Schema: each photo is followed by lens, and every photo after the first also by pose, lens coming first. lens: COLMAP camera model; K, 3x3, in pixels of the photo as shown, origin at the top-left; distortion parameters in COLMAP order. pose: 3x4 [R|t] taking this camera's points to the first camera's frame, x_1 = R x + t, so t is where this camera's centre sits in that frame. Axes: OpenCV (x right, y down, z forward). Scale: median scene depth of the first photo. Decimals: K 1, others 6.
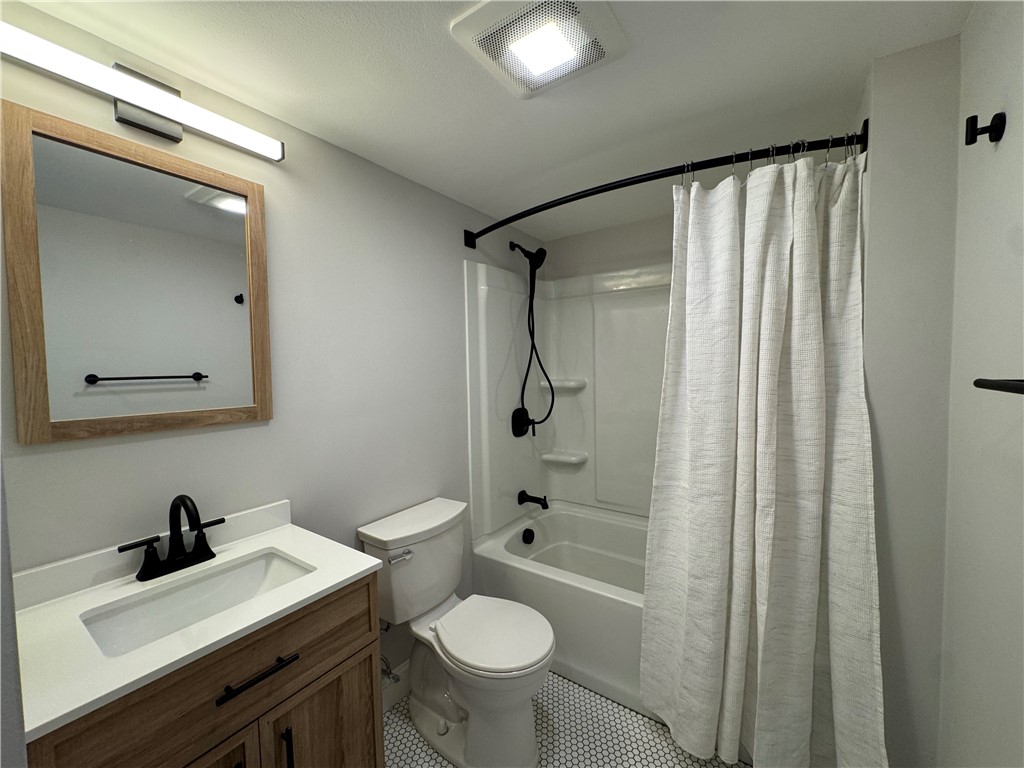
lens RADIAL K [[410.8, 0, 511.9], [0, 410.8, 387.1], [0, 0, 1]] dist [0.000300, -0.000727]
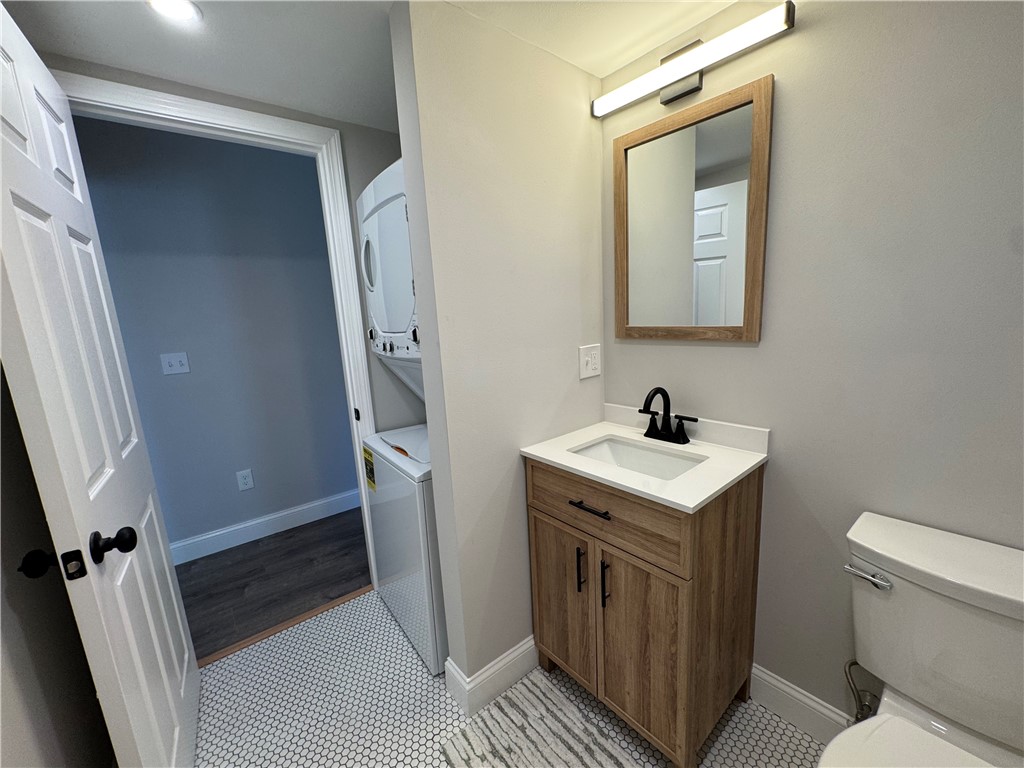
lens RADIAL K [[410.8, 0, 511.2], [0, 410.8, 385.6], [0, 0, 1]] dist [0.000300, -0.000727]
pose [[-0.259213, 0.205860, -0.943626, 0.516700], [0.011641, 0.977615, 0.210078, -0.030627], [0.965750, 0.043470, -0.255807, 0.734212]]
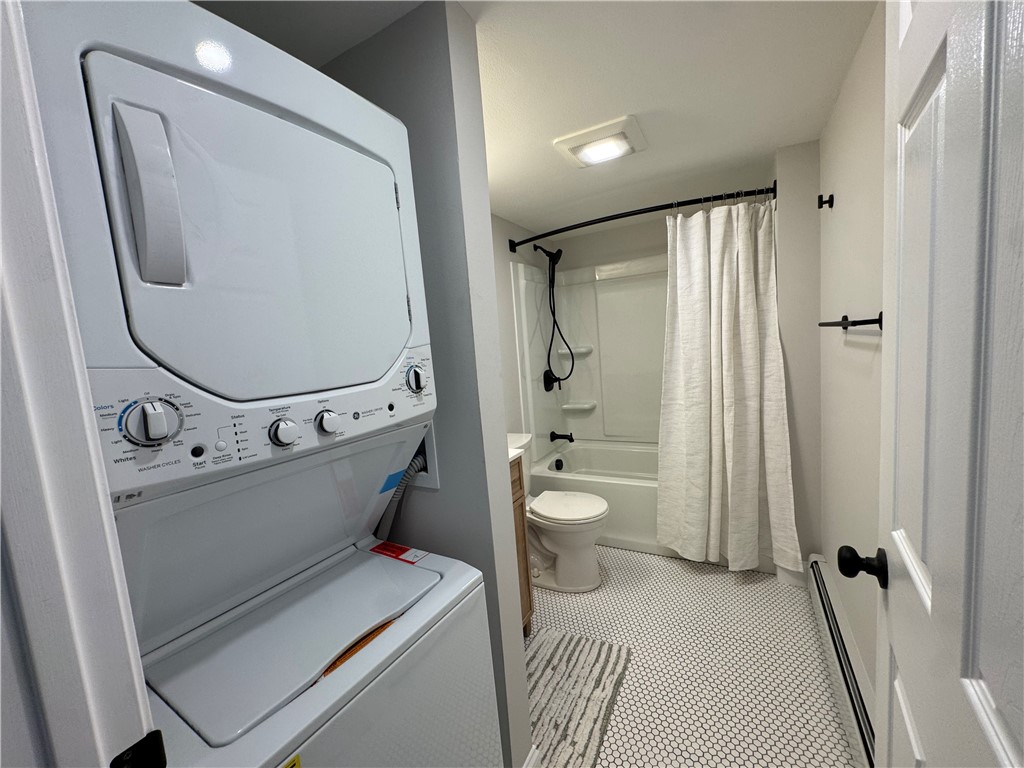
lens RADIAL K [[410.8, 0, 512.0], [0, 410.8, 387.1], [0, 0, 1]] dist [0.000300, -0.000727]
pose [[0.992233, -0.071254, 0.101968, -0.462330], [0.066299, 0.996486, 0.051192, 0.059230], [-0.105257, -0.044034, 0.993470, -0.621301]]
